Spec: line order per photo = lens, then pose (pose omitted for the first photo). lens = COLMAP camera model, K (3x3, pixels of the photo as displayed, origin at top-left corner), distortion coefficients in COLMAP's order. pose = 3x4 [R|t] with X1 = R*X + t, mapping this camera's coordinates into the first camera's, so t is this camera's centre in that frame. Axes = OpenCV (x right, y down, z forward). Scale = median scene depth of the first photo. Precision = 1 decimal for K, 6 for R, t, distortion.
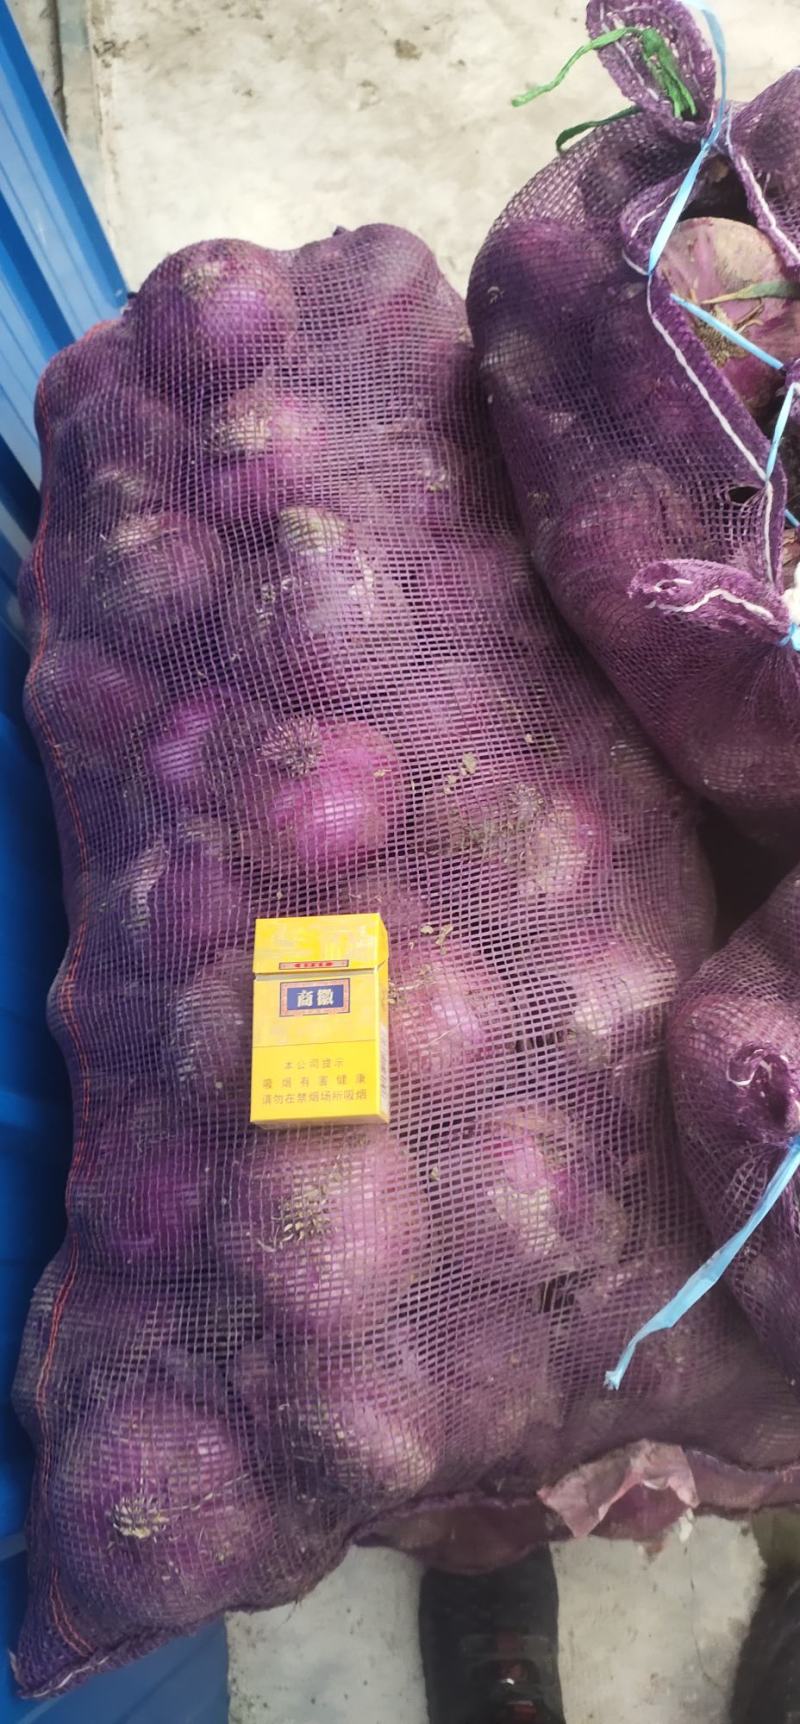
lens RADIAL K [[1233.8, 0, 393.6], [0, 1233.8, 826.5], [0, 0, 1]] dist [-0.001319, -0.027261]
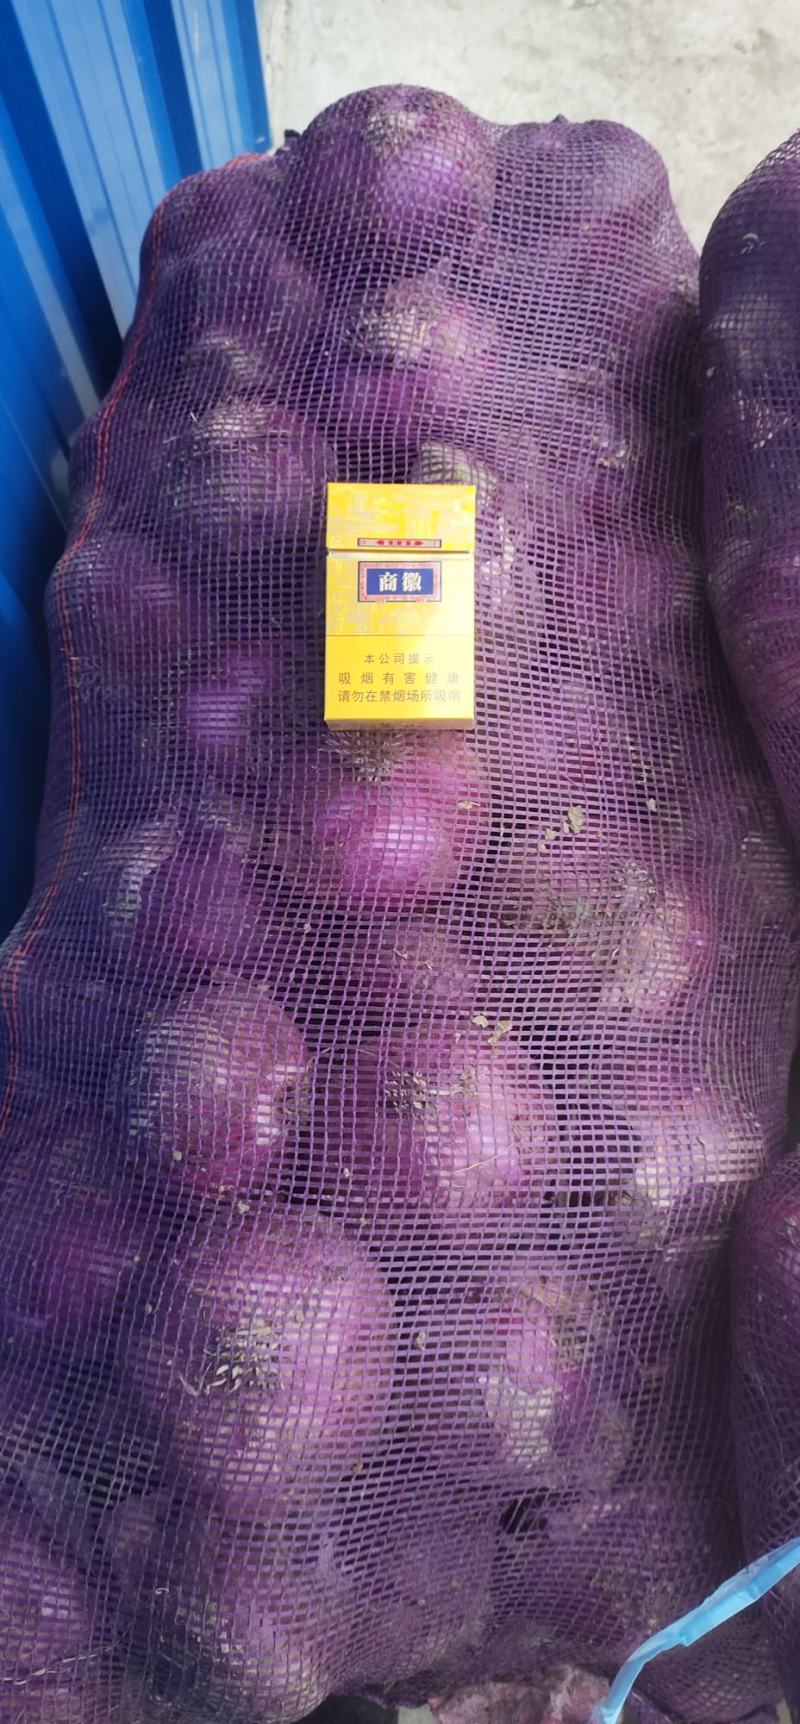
lens RADIAL K [[1310.0, 0, 396.6], [0, 1310.0, 867.8], [0, 0, 1]] dist [0.043501, -0.123355]
pose [[0.967280, 0.252986, 0.019175, -0.061255], [-0.253673, 0.965687, 0.055662, -0.040912], [-0.004436, -0.058705, 0.998266, 0.162103]]
